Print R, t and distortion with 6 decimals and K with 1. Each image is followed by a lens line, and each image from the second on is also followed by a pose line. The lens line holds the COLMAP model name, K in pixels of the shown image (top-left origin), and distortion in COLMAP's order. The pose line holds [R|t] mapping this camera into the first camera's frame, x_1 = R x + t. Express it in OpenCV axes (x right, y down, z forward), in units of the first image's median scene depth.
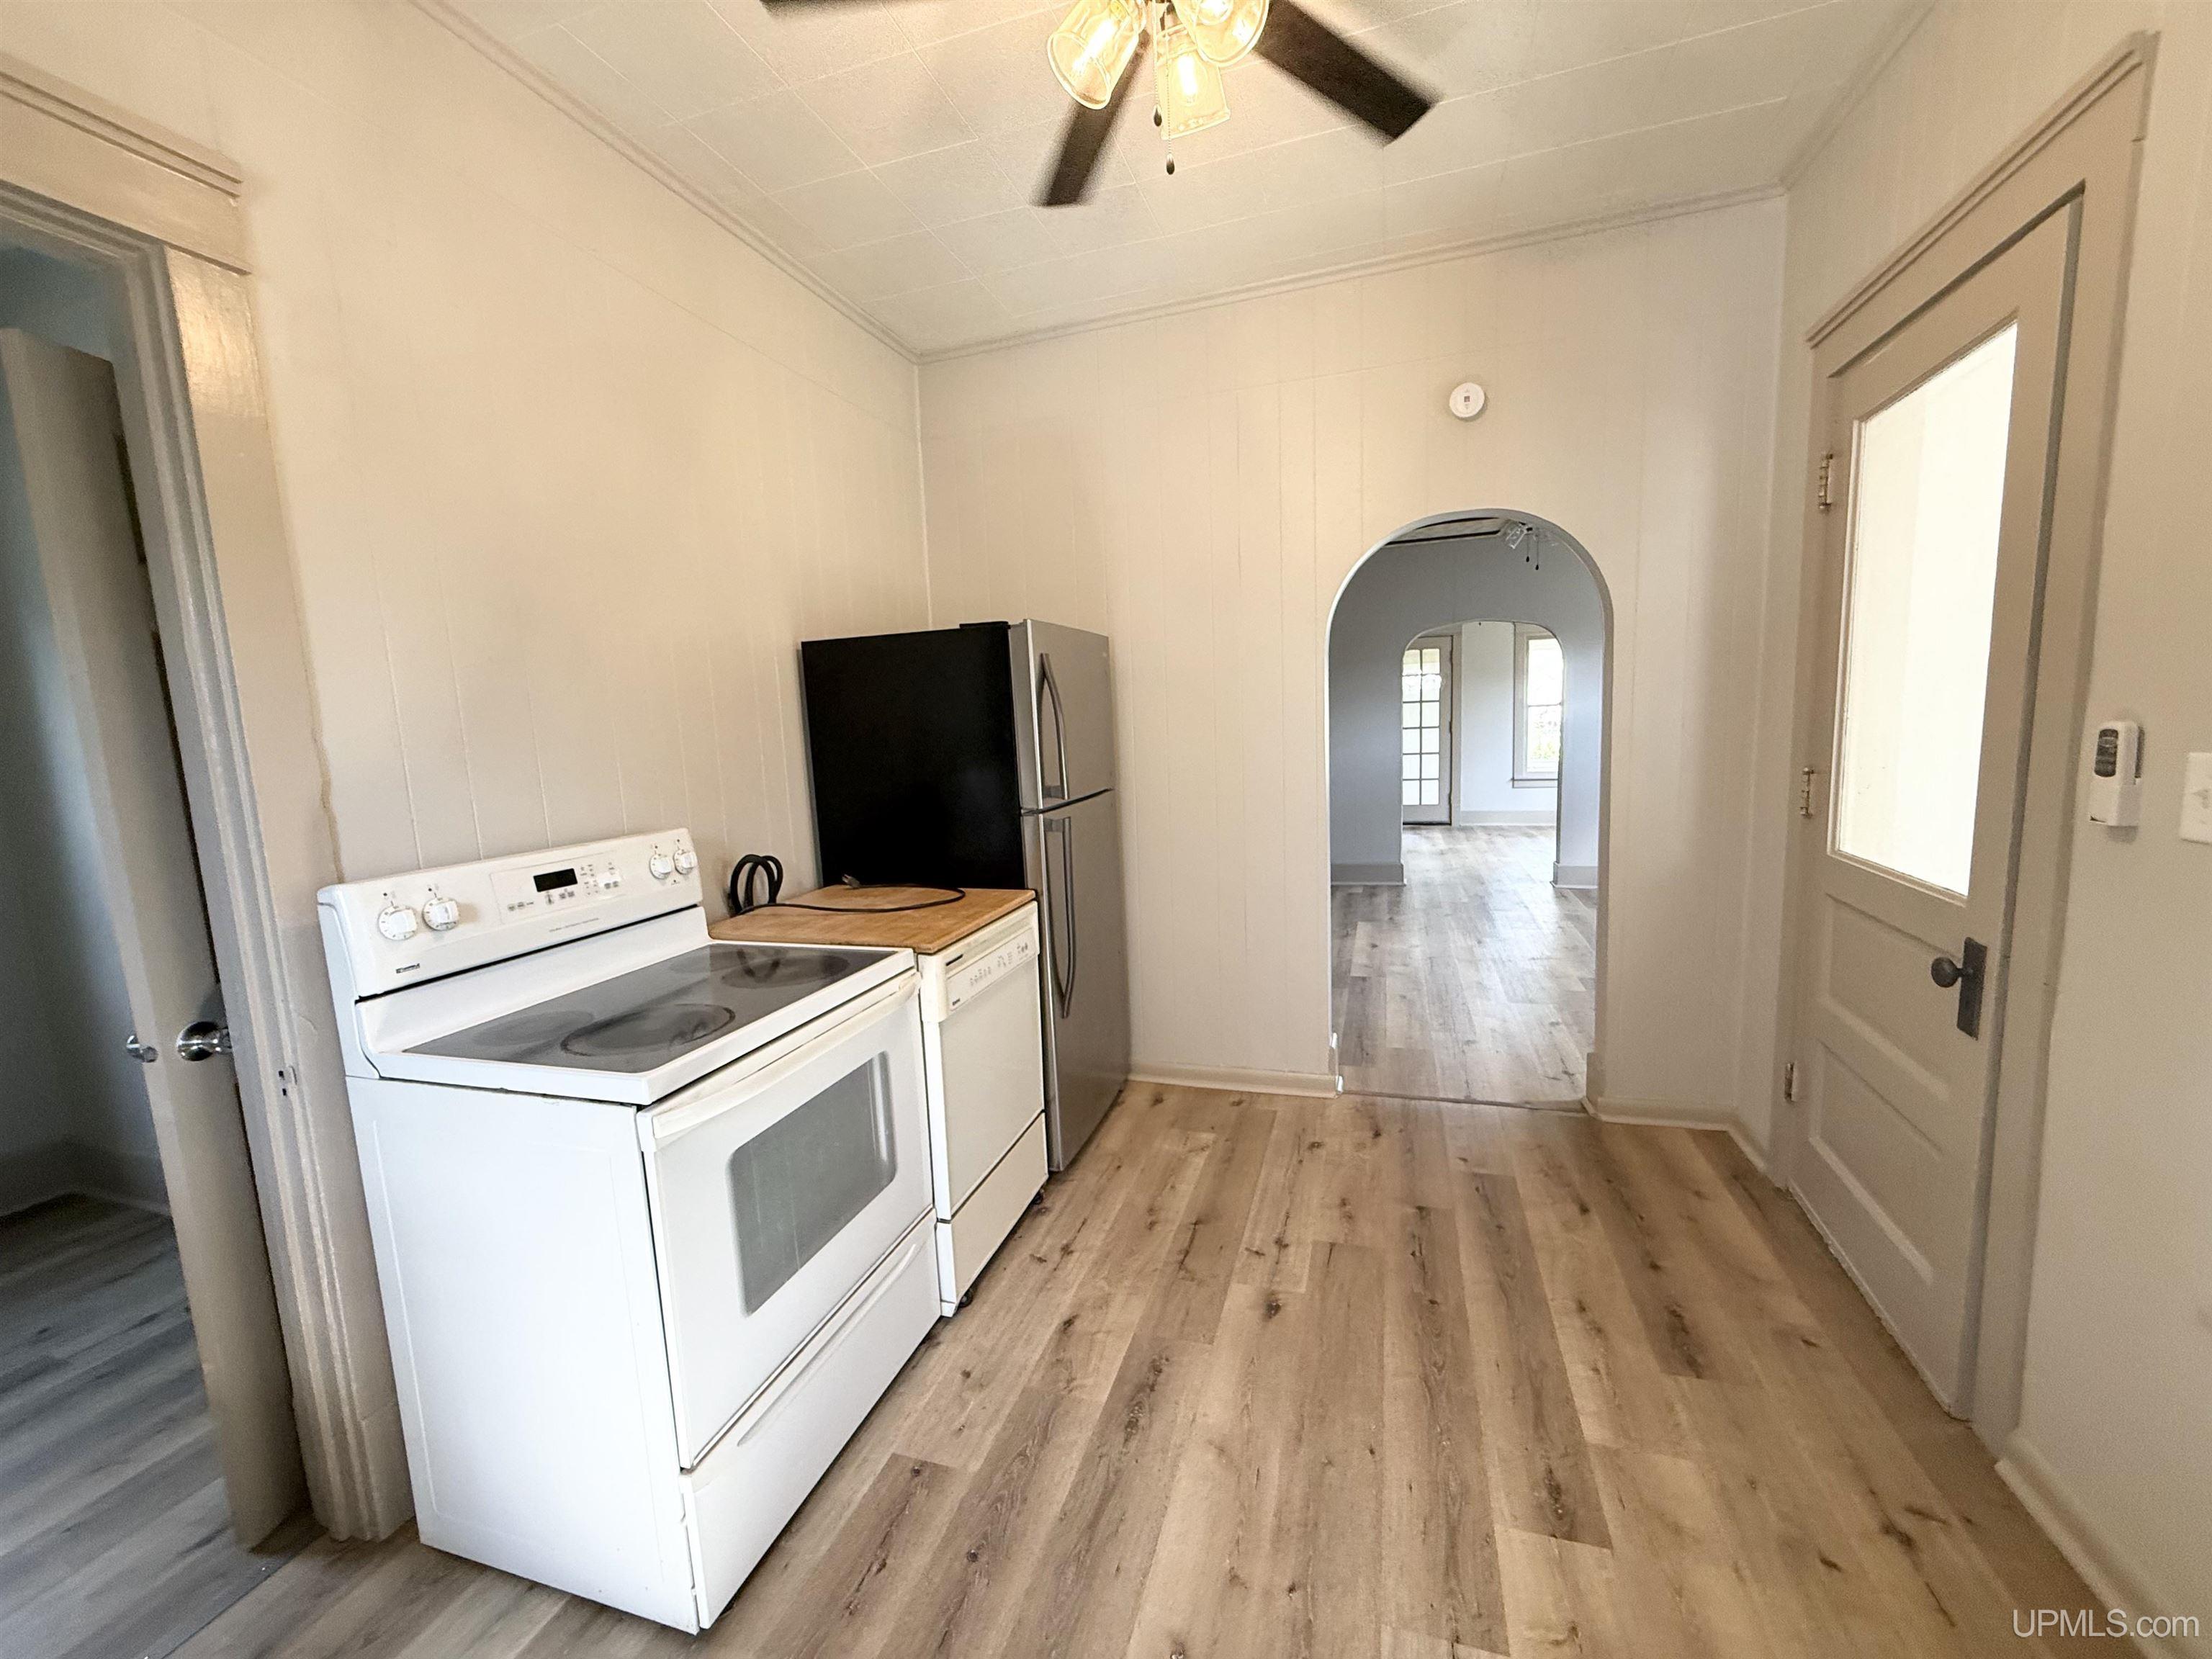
lens RADIAL K [[877.3, 0, 1106.1], [0, 877.3, 835.6], [0, 0, 1]] dist [-0.003420, 0.000267]
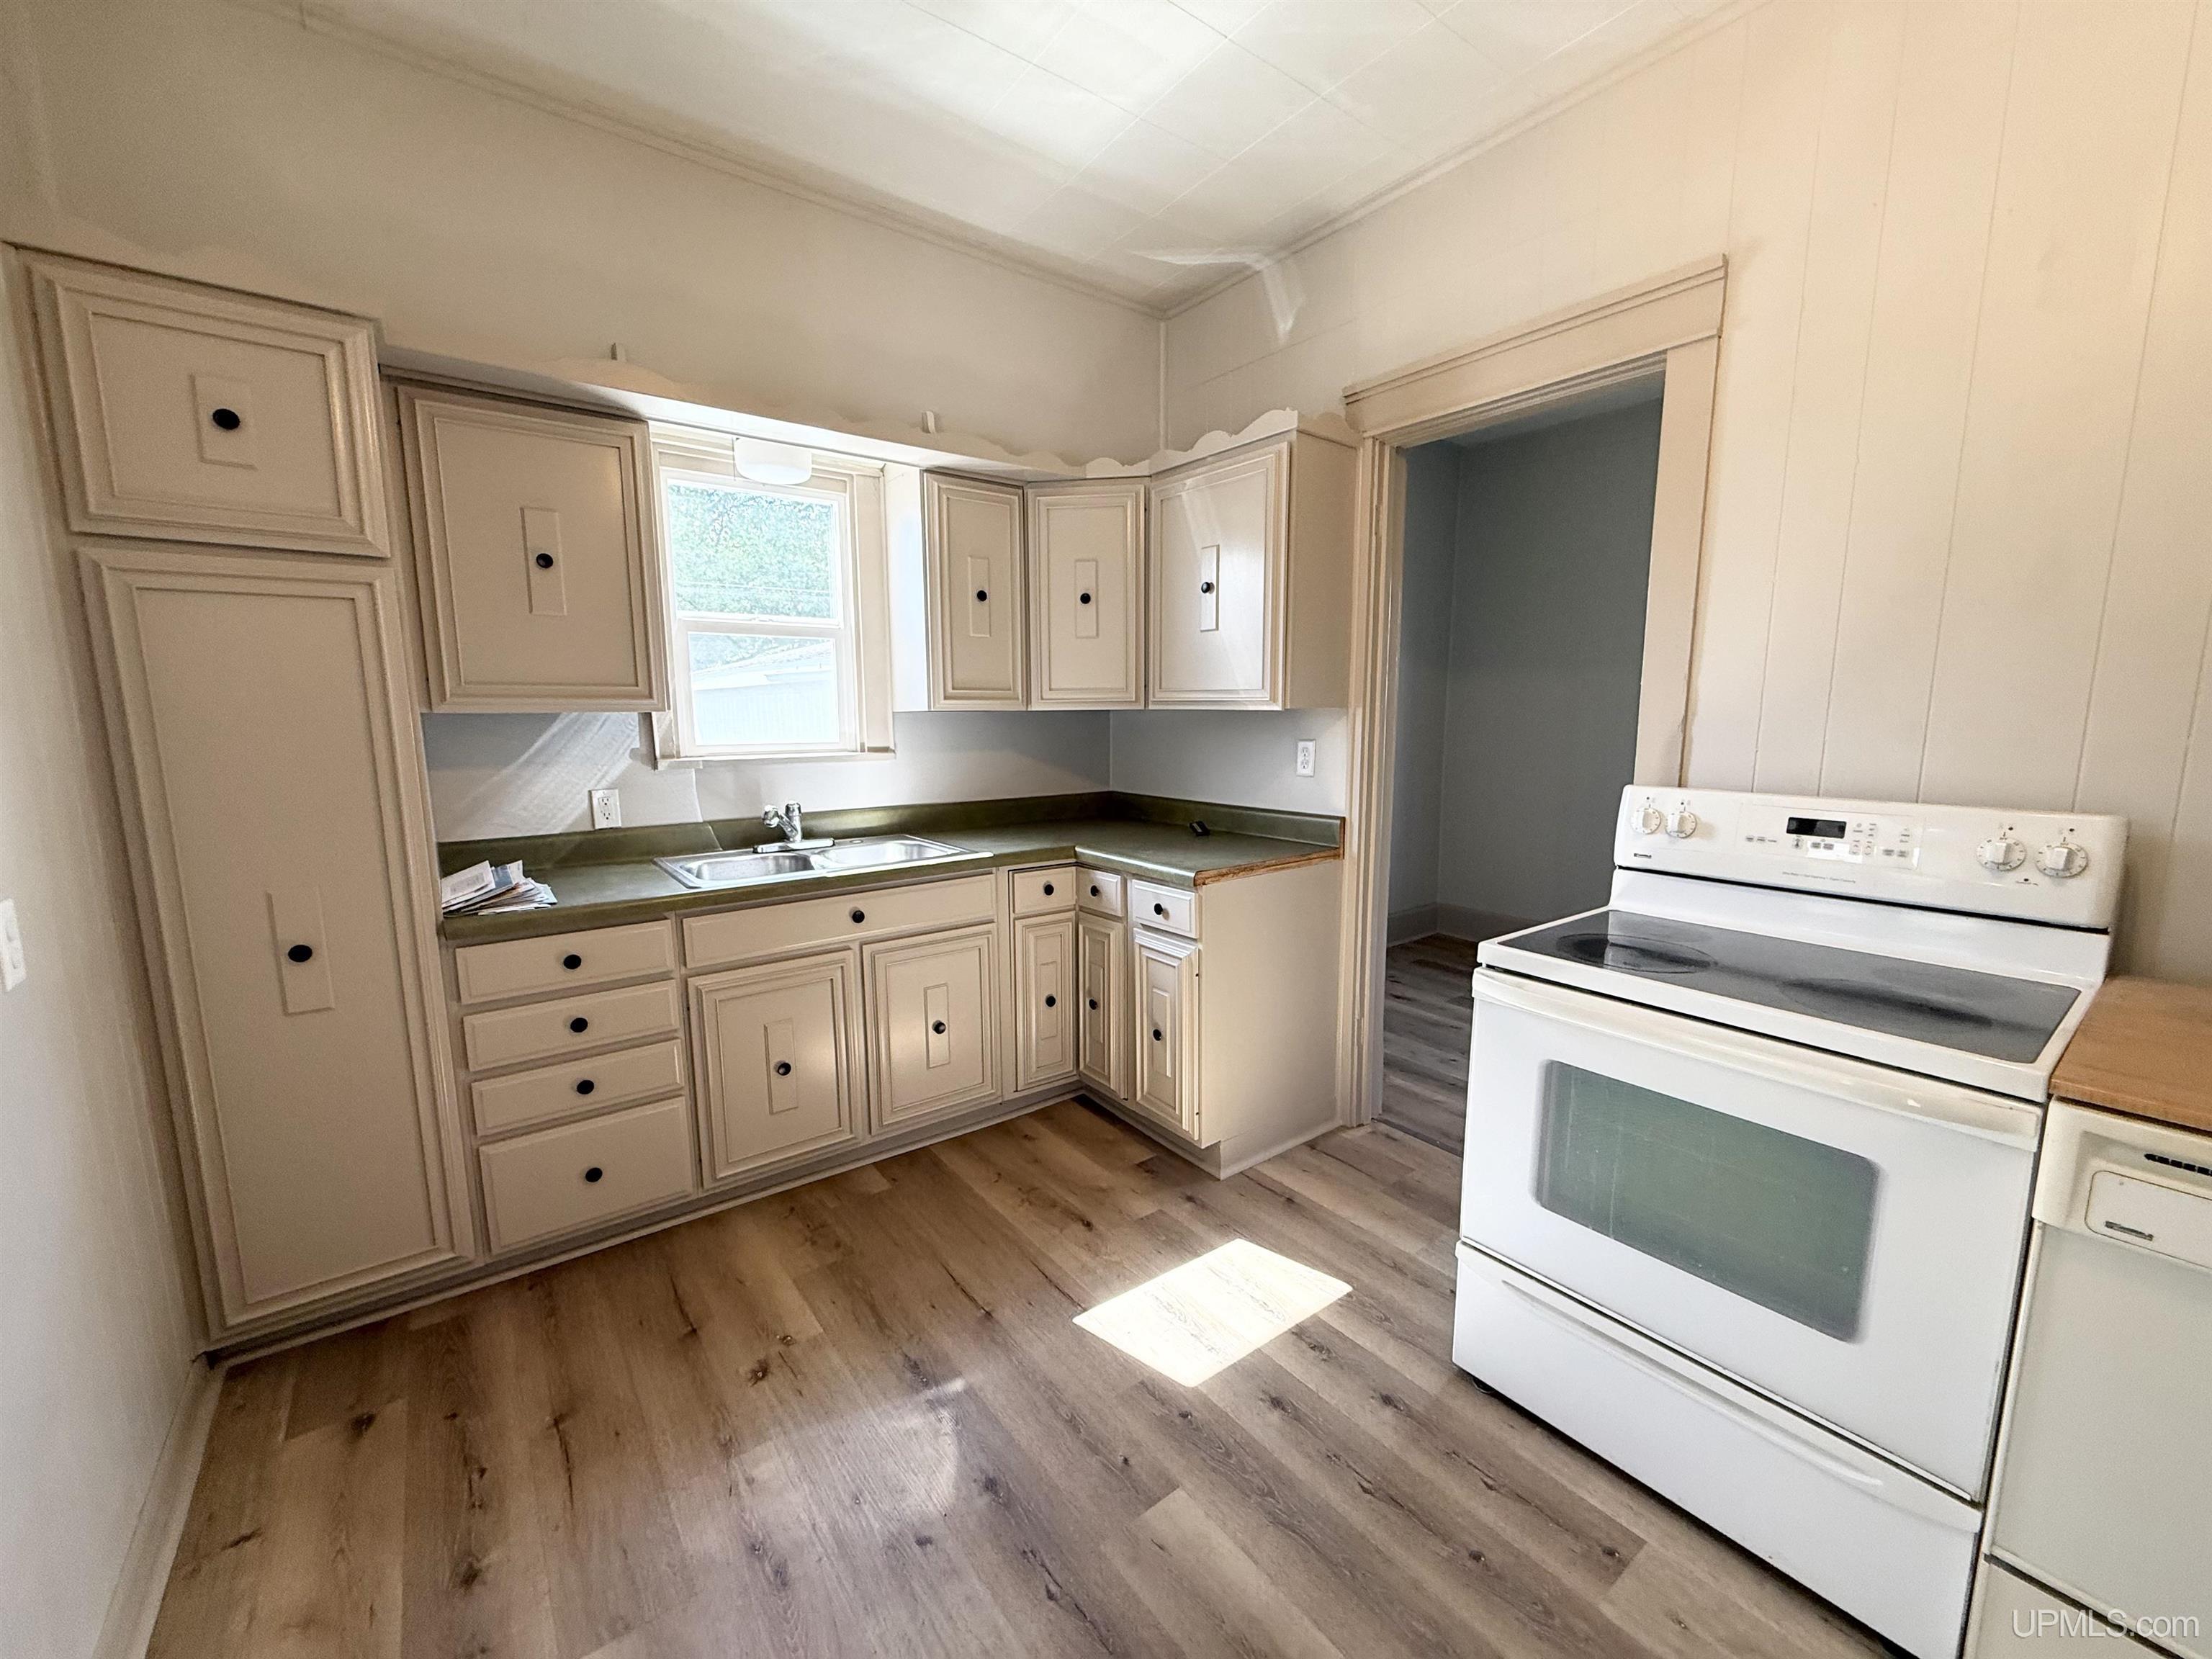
lens RADIAL K [[885.1, 0, 1093.1], [0, 885.1, 824.5], [0, 0, 1]] dist [0.001119, 0.000148]
pose [[-0.576809, 0.156132, -0.801819, 0.683426], [-0.072754, 0.967845, 0.240798, -0.142816], [0.813633, 0.197230, -0.546902, 0.948787]]
